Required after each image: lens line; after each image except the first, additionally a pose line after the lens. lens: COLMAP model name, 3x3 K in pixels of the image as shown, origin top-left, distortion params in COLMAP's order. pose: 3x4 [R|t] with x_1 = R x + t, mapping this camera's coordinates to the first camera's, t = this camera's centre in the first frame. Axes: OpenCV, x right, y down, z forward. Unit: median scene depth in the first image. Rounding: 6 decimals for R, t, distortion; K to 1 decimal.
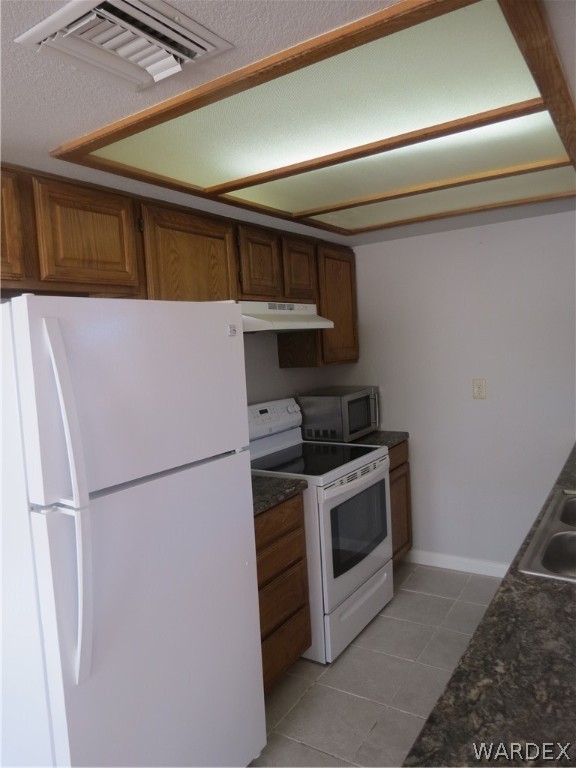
lens RADIAL K [[553.8, 0, 288.0], [0, 553.8, 384.0], [0, 0, 1]] dist [-0.029024, 0.021629]
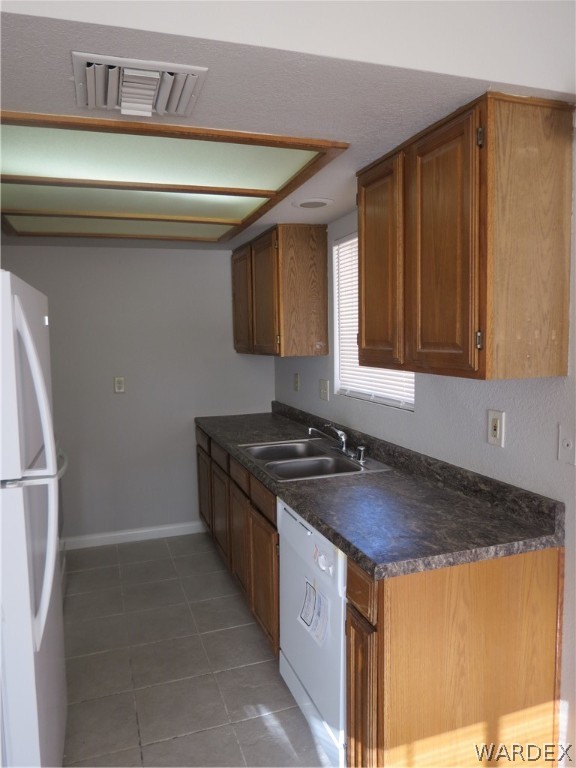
lens RADIAL K [[553.8, 0, 288.0], [0, 553.8, 384.0], [0, 0, 1]] dist [-0.029024, 0.021629]
pose [[0.605274, -0.023599, 0.795668, -0.939869], [0.043372, 0.999053, -0.003362, 0.070491], [-0.794835, 0.036544, 0.605724, -0.010710]]
